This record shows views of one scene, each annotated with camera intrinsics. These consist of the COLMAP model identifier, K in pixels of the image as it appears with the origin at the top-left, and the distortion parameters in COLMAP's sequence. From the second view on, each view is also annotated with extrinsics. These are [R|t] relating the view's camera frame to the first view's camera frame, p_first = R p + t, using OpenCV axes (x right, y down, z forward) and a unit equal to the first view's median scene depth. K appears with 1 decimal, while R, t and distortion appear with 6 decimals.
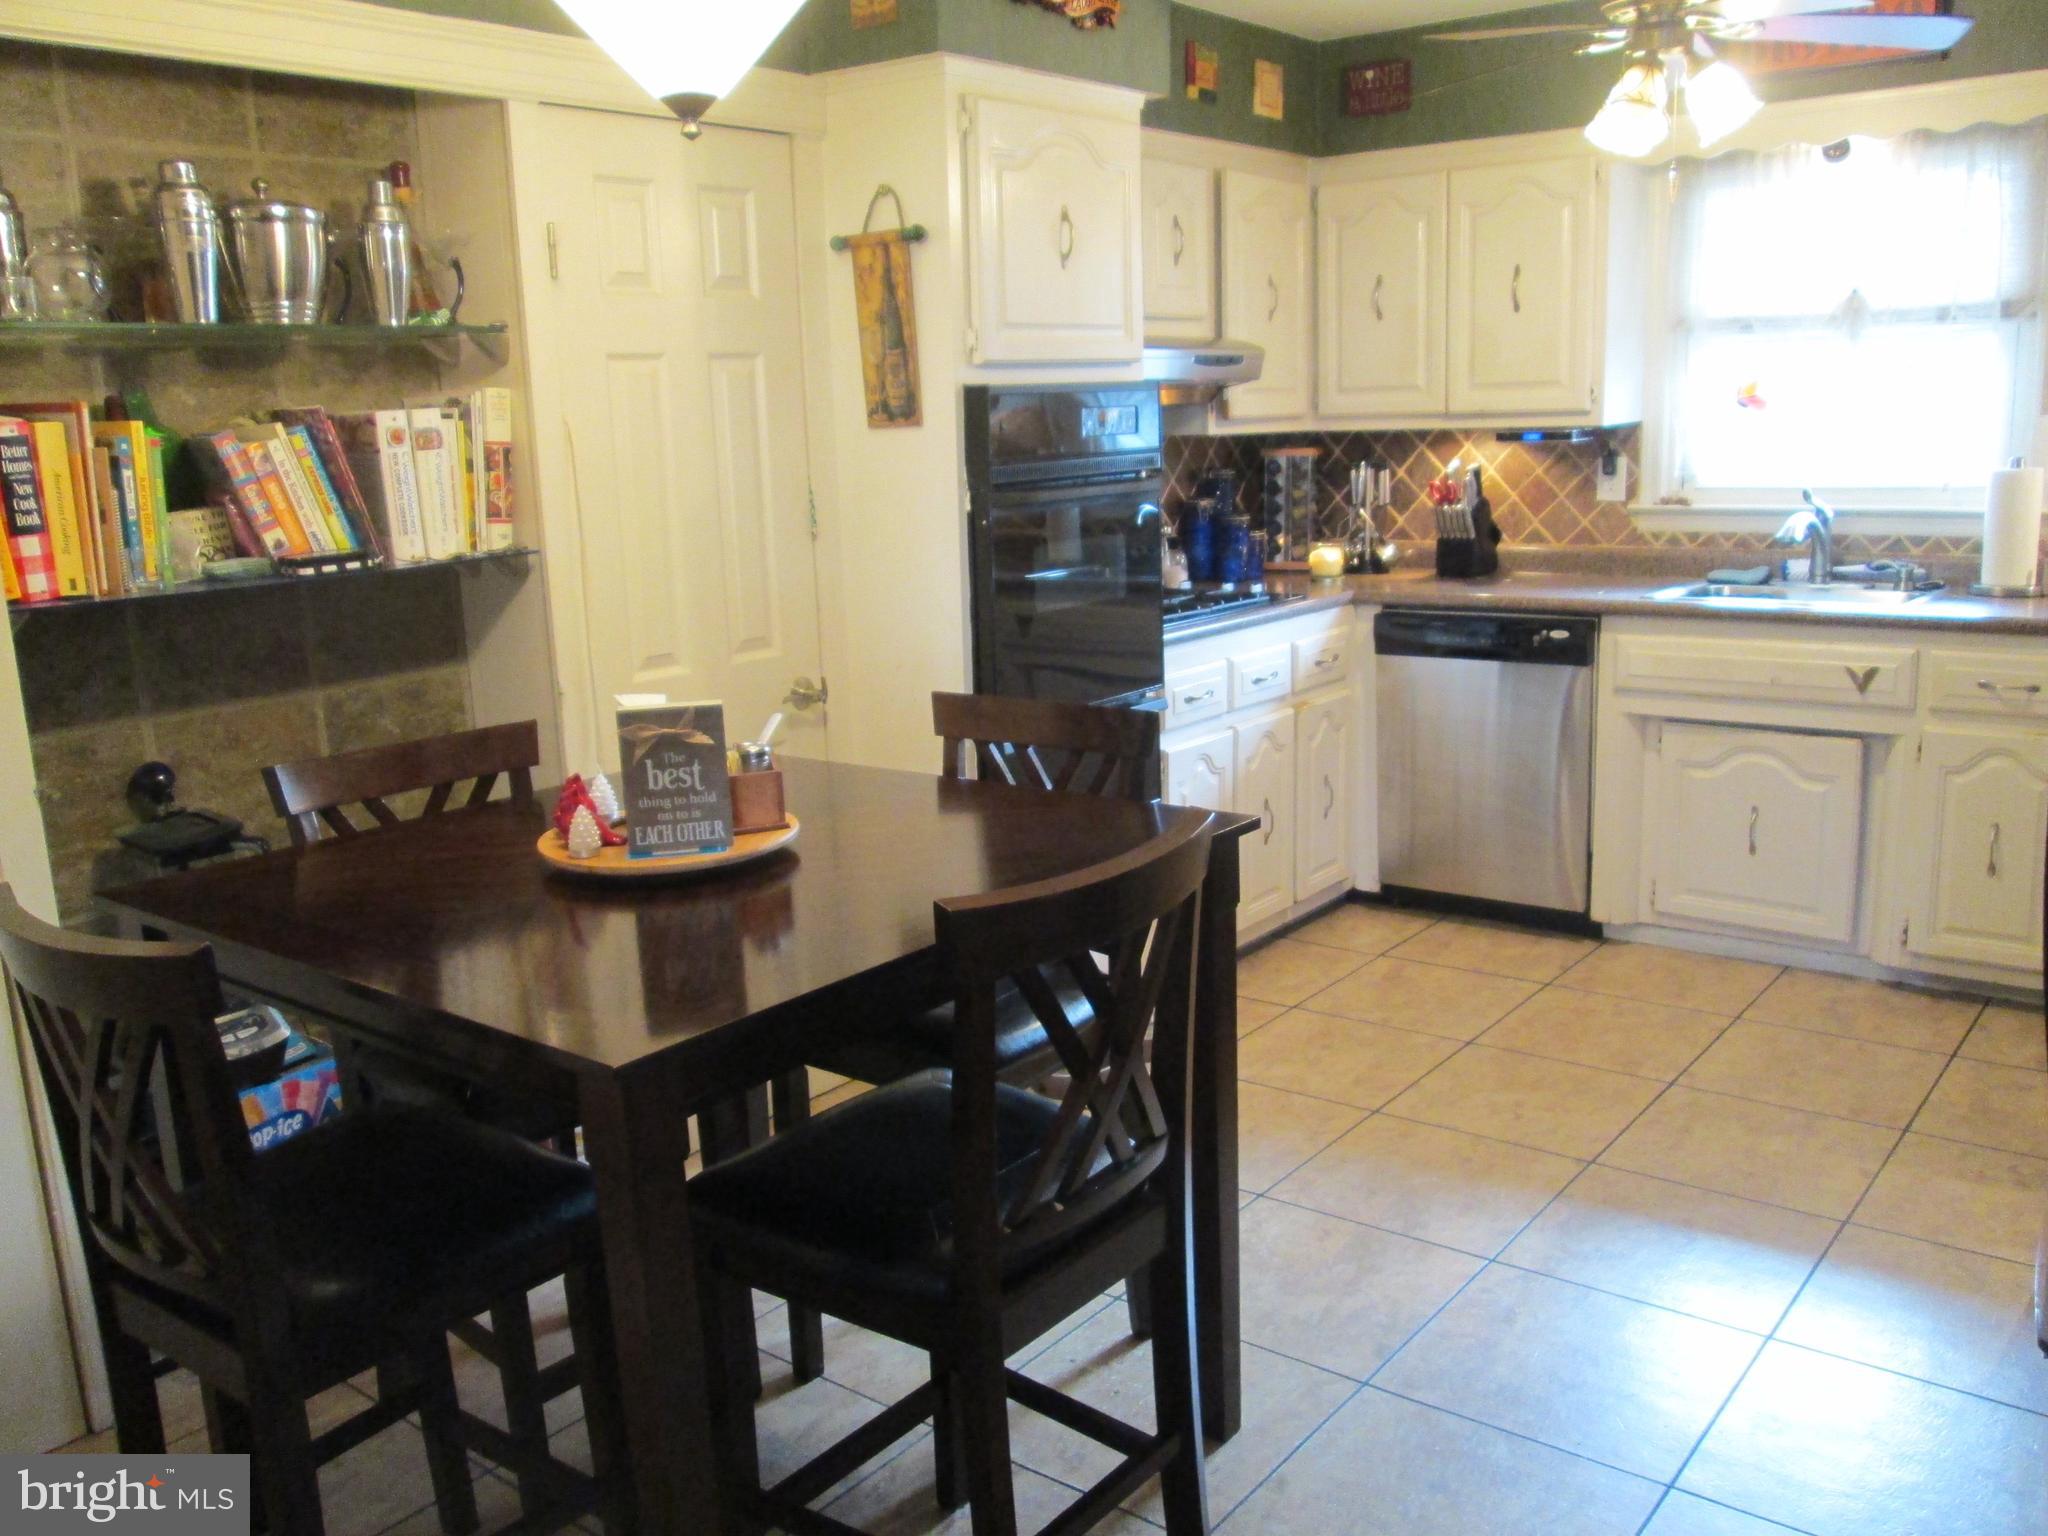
lens RADIAL K [[1729.9, 0, 1024.0], [0, 1729.9, 768.0], [0, 0, 1]] dist [-0.016913, -0.006854]
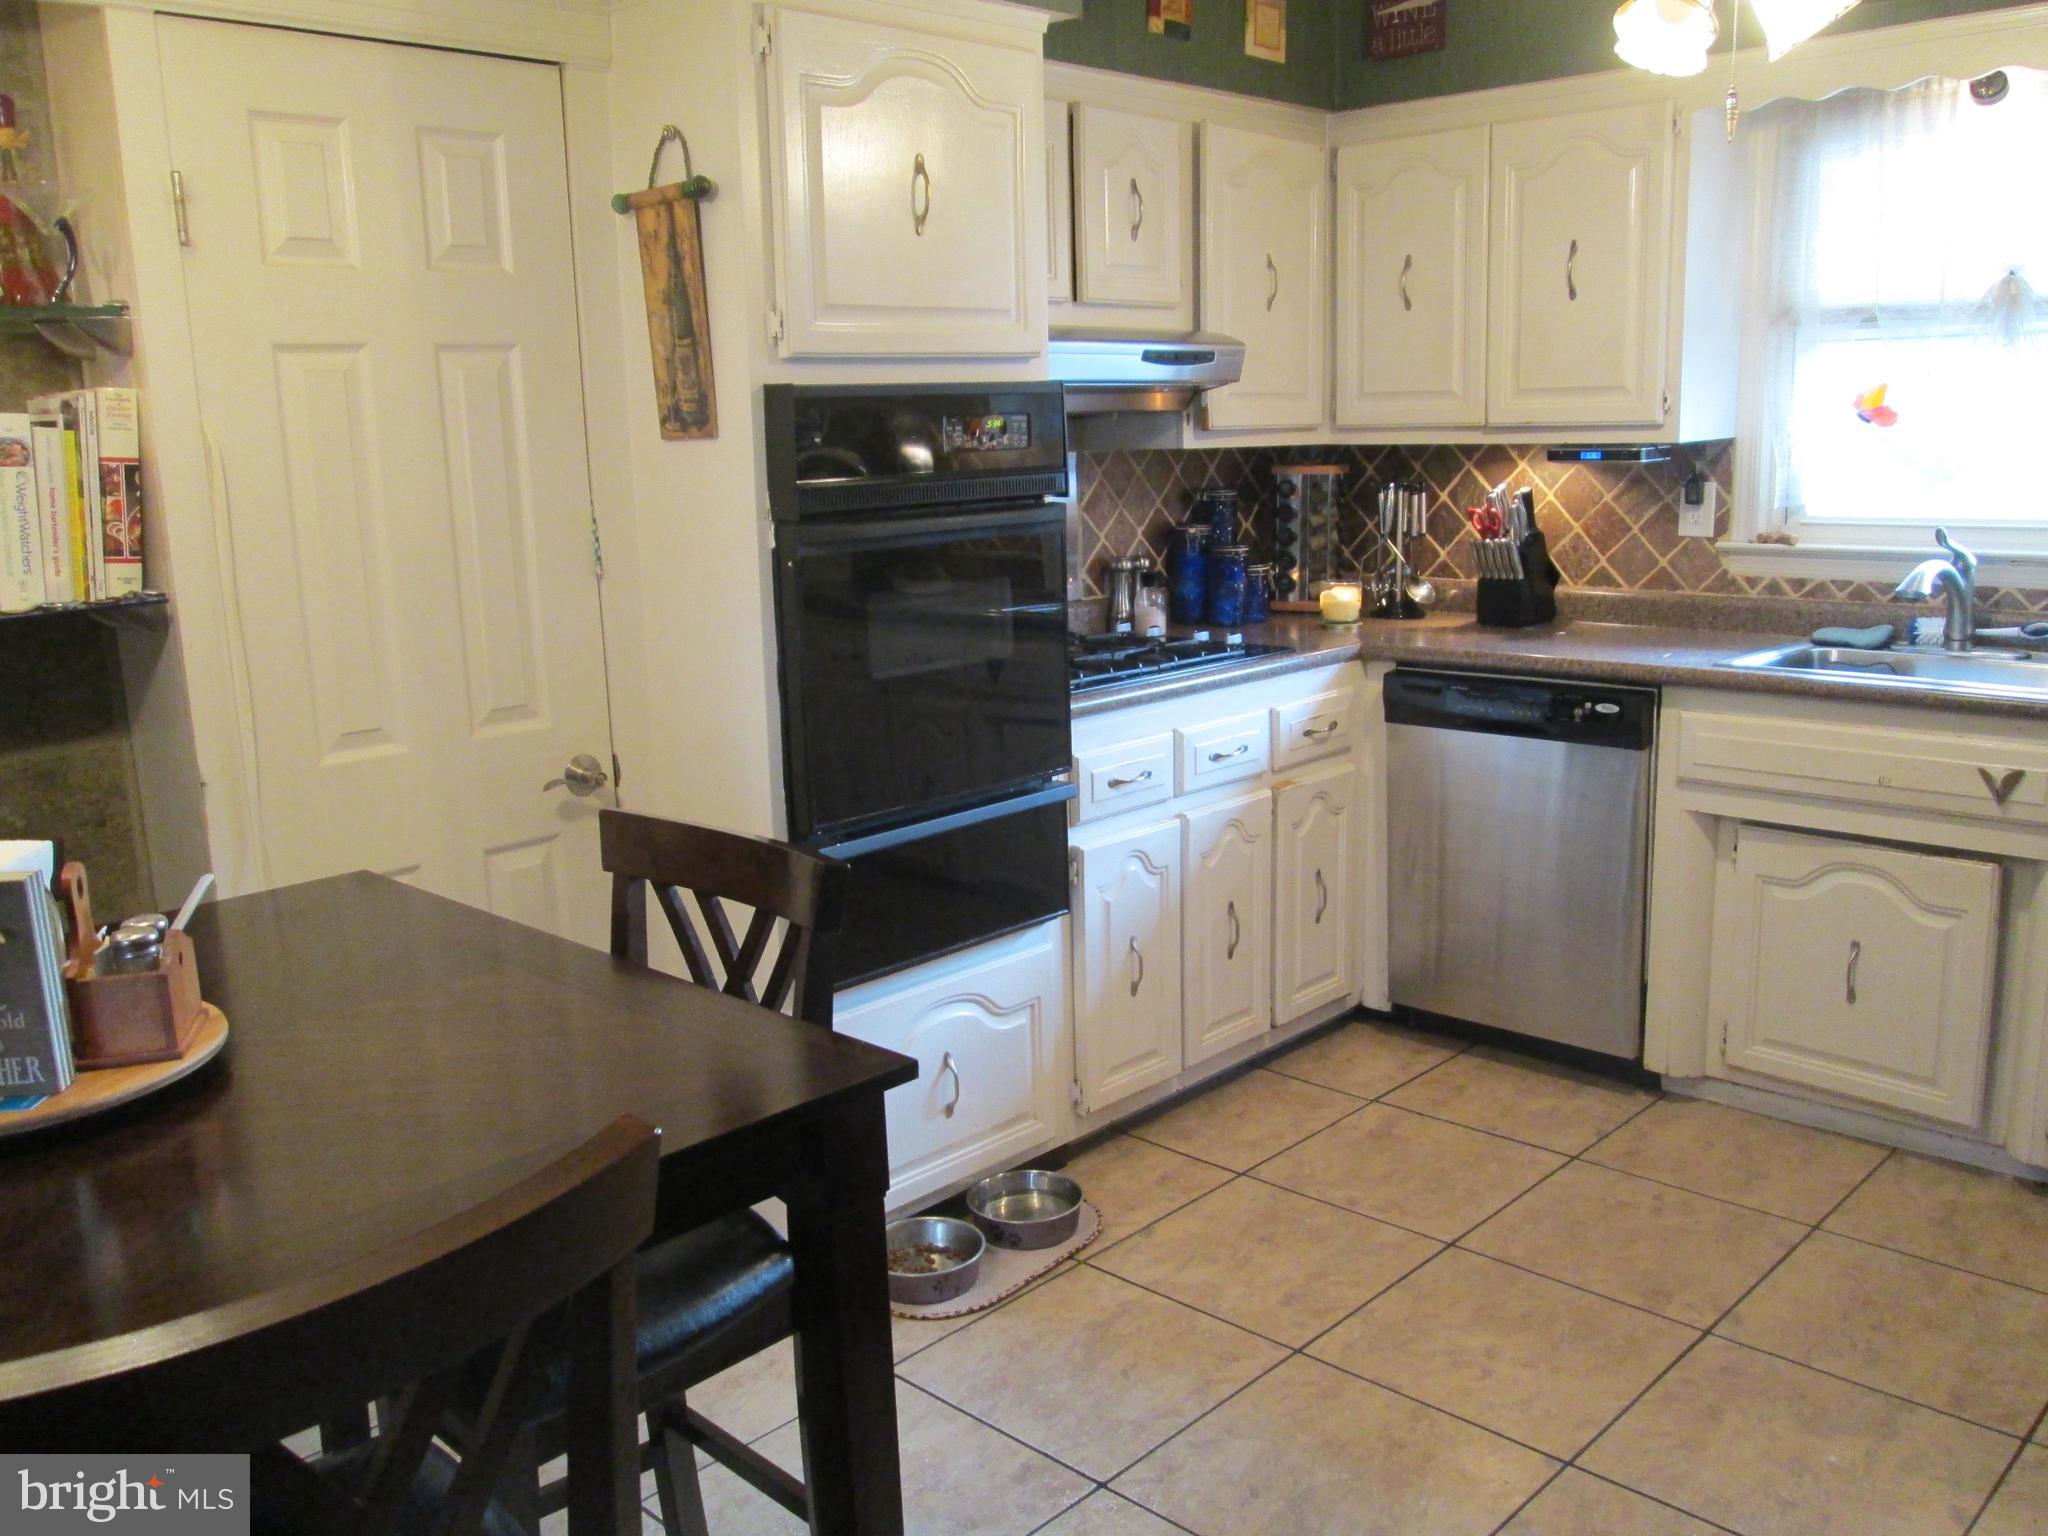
lens RADIAL K [[1717.3, 0, 1004.5], [0, 1717.3, 768.8], [0, 0, 1]] dist [-0.040469, 0.008590]
pose [[0.993855, 0.028897, -0.106849, 0.116231], [-0.028920, 0.999581, 0.001332, -0.041298], [0.106843, 0.001766, 0.994274, 0.190749]]
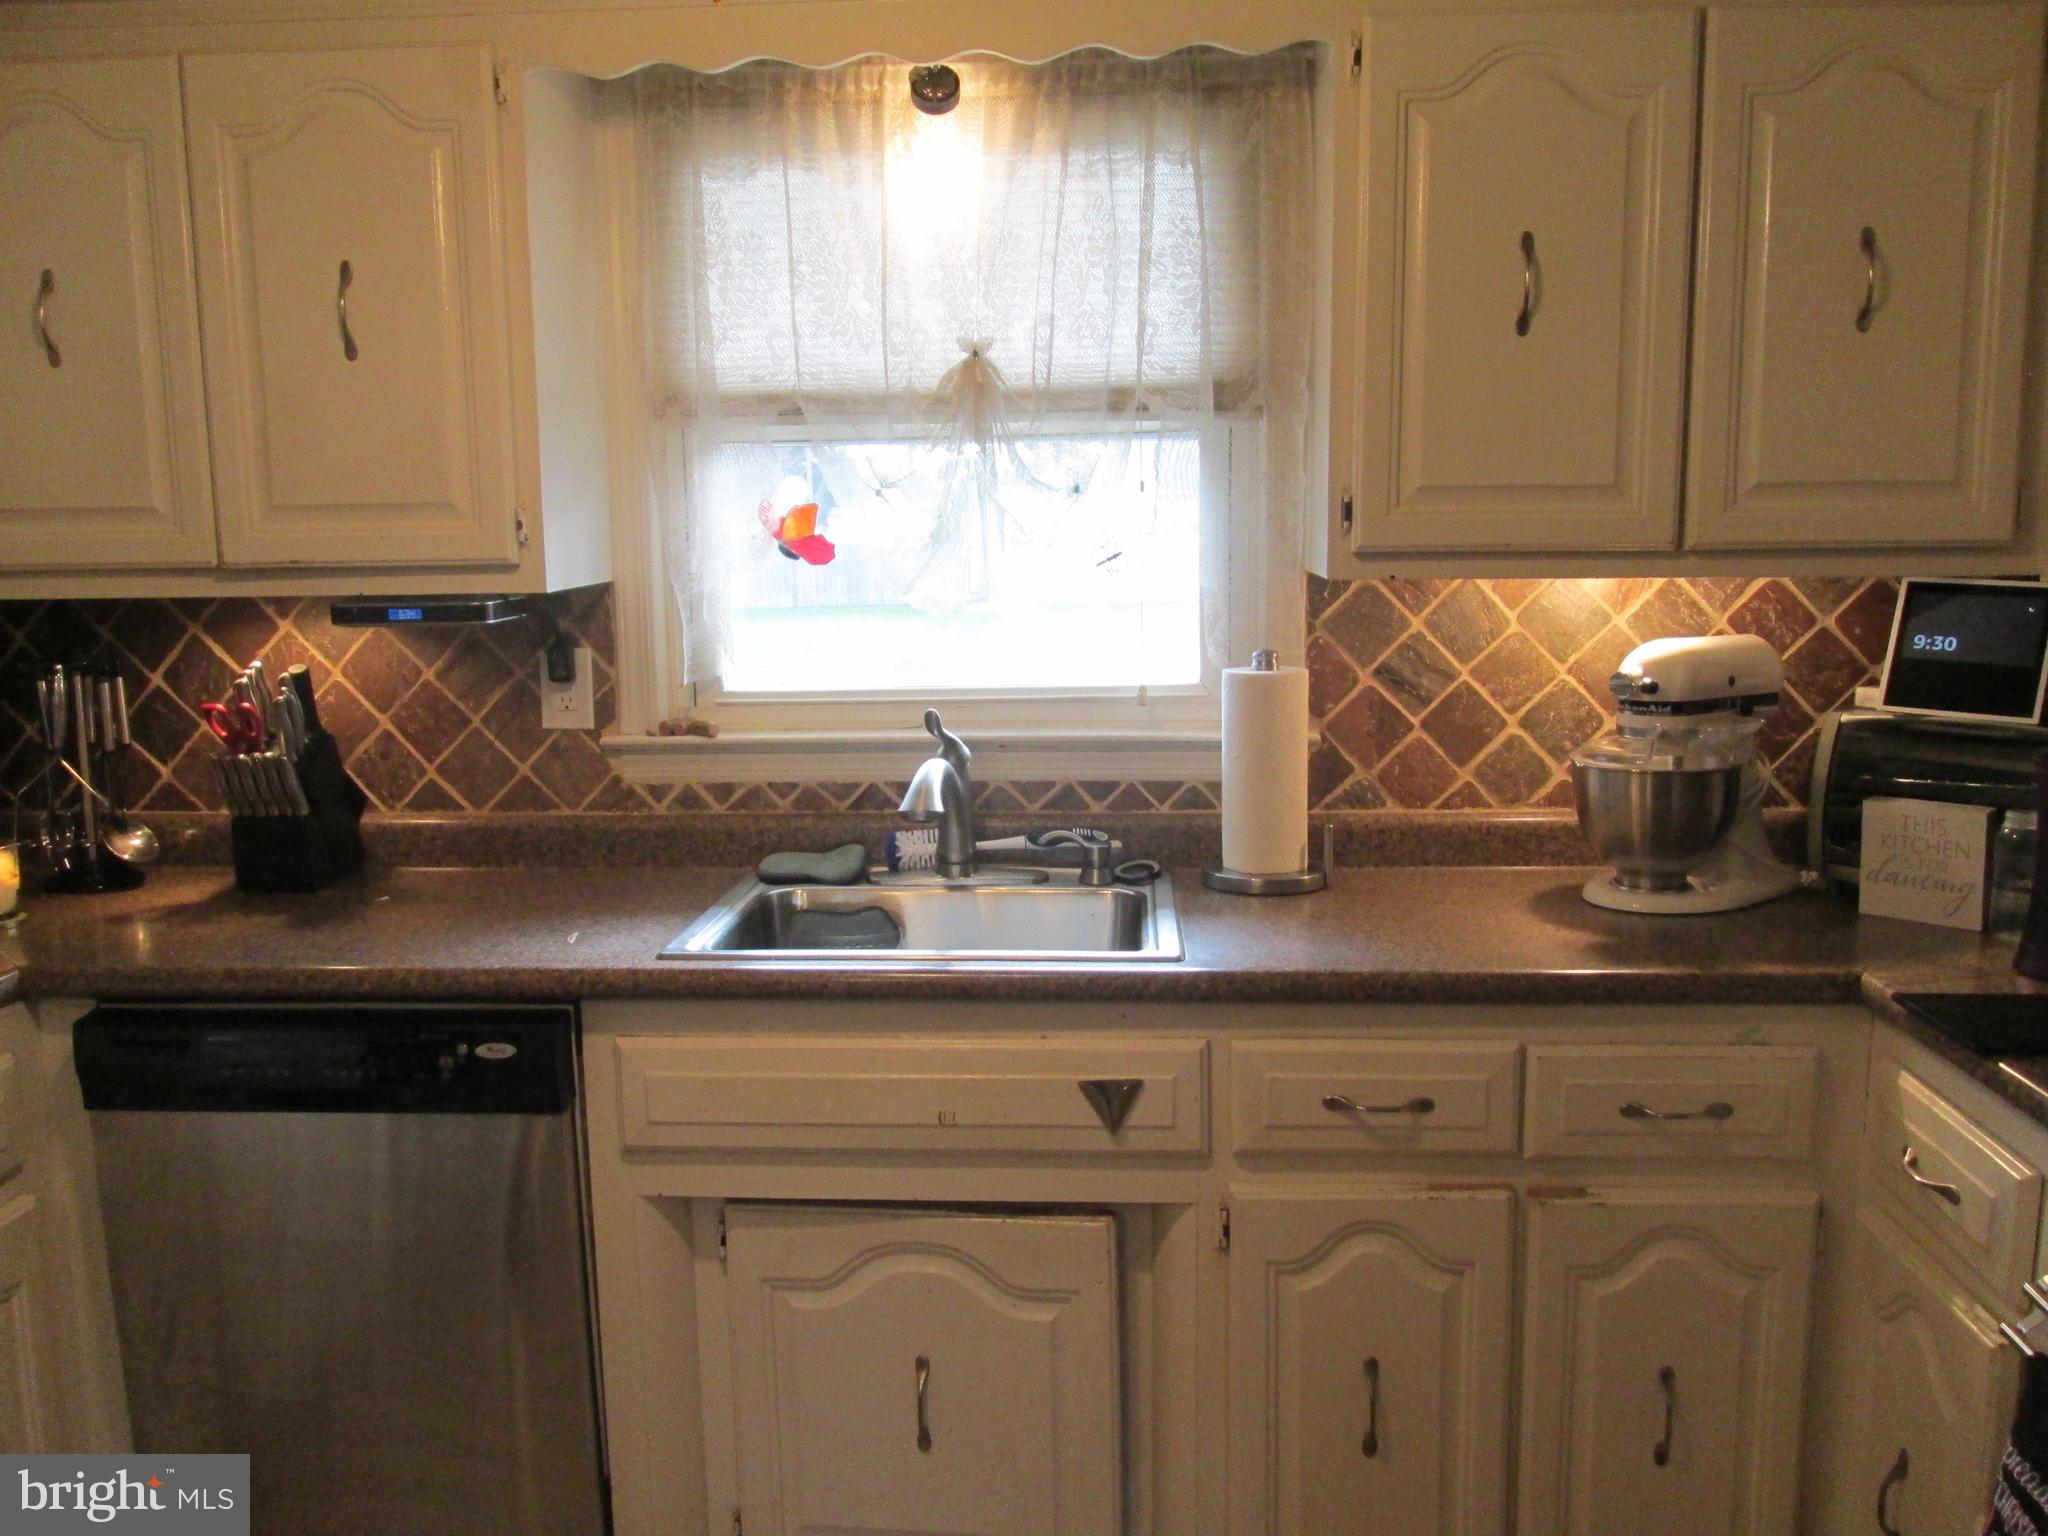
lens RADIAL K [[1717.3, 0, 1004.5], [0, 1717.3, 768.8], [0, 0, 1]] dist [-0.040469, 0.008590]
pose [[0.826440, -0.059592, 0.559863, 0.165047], [0.100343, 0.994053, -0.042313, -0.113953], [-0.554012, 0.091147, 0.827504, 0.522612]]
